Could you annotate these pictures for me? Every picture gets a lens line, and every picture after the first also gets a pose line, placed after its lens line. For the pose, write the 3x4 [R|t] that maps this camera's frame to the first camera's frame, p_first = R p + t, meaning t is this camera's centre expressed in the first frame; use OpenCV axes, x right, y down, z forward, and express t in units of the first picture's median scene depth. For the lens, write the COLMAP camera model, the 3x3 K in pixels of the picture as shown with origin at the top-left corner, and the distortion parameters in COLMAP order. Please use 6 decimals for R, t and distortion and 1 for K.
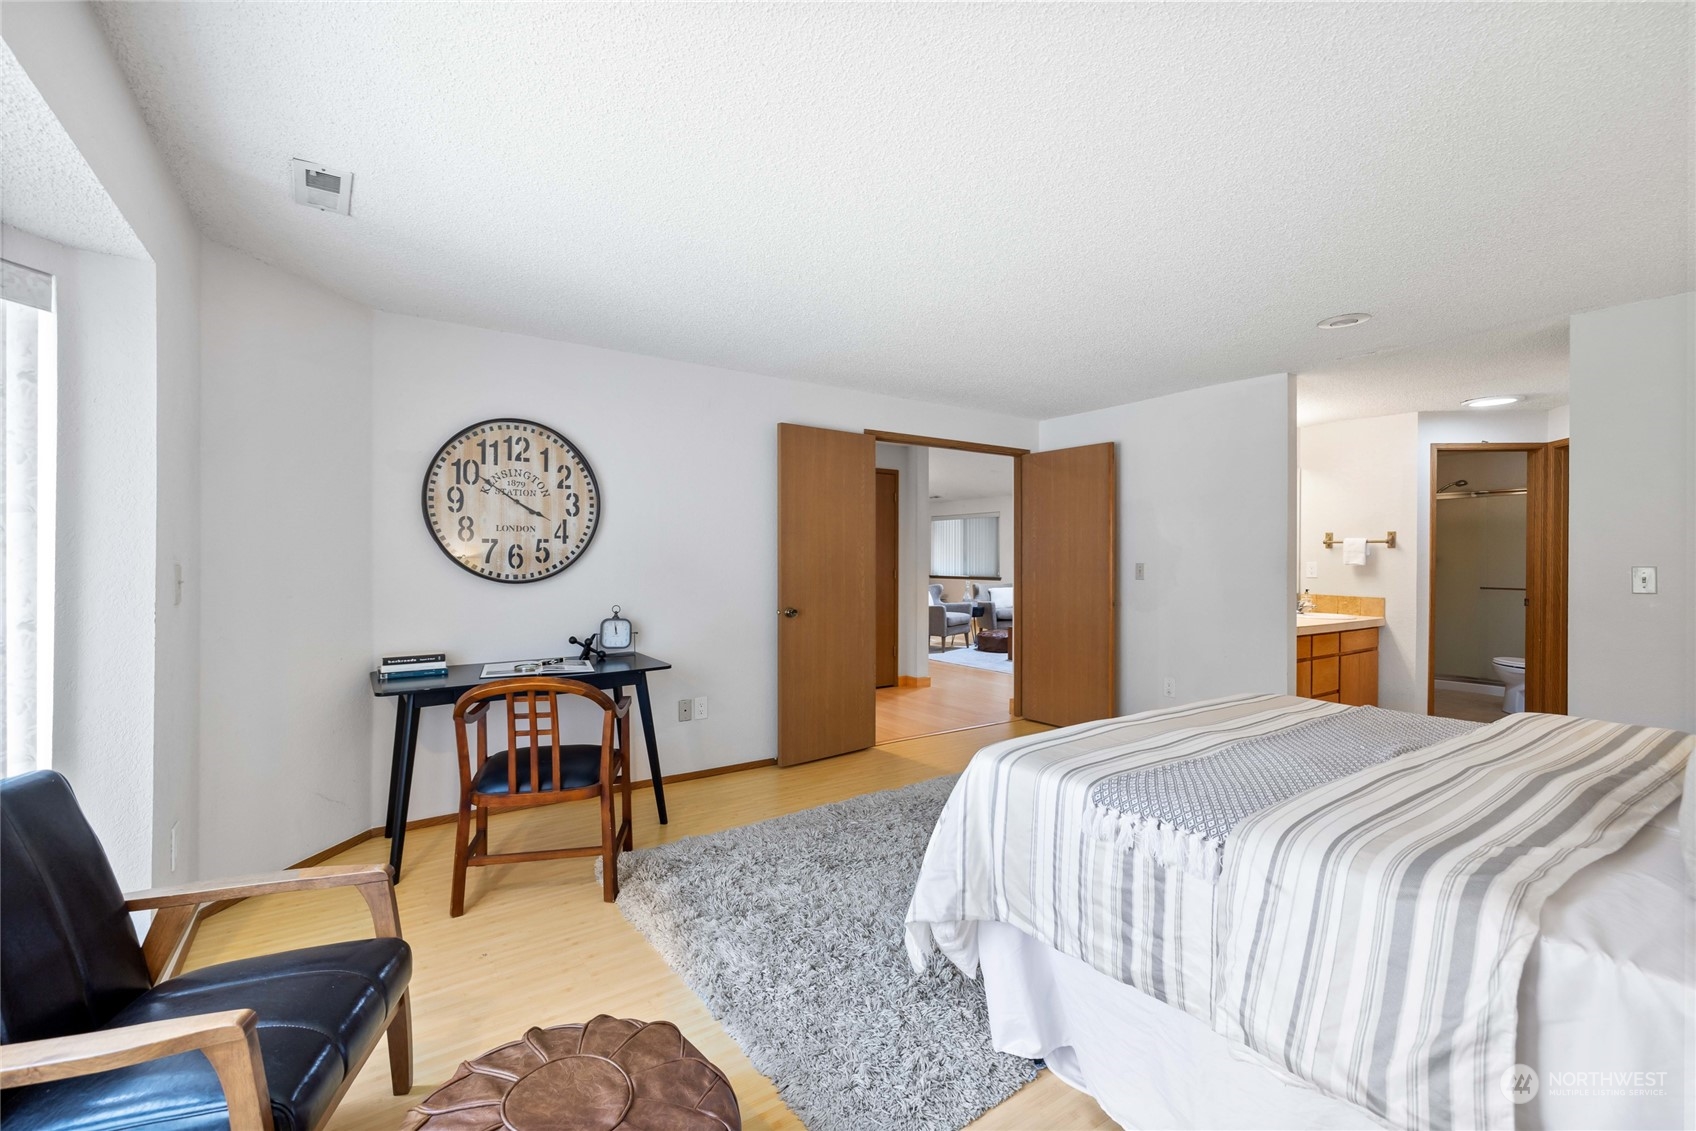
lens RADIAL K [[717.6, 0, 815.7], [0, 717.6, 560.6], [0, 0, 1]] dist [0.002874, 0.000448]
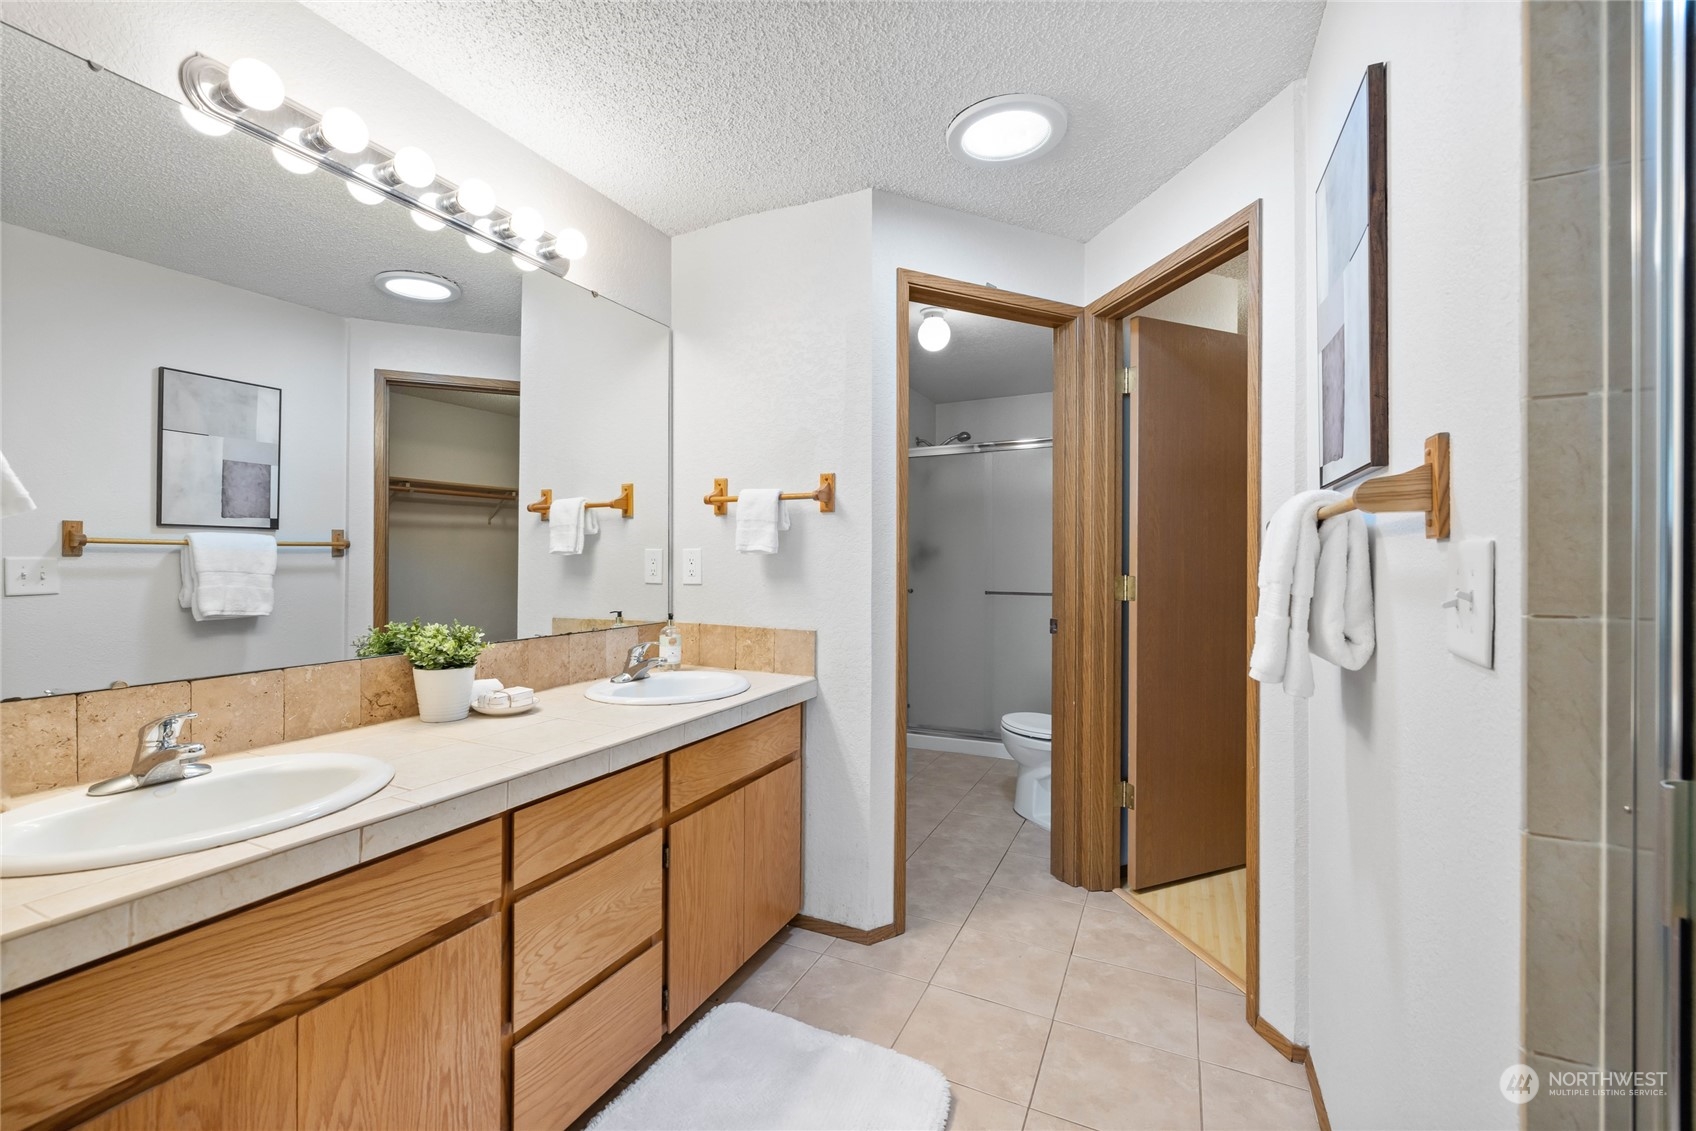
lens RADIAL K [[712.7, 0, 837.2], [0, 712.7, 555.9], [0, 0, 1]] dist [-0.000329, 0.000012]
pose [[0.857924, 0.000175, 0.513777, 0.587880], [0.003356, 0.999977, -0.005945, 0.010590], [-0.513766, 0.006825, 0.857903, 0.635165]]
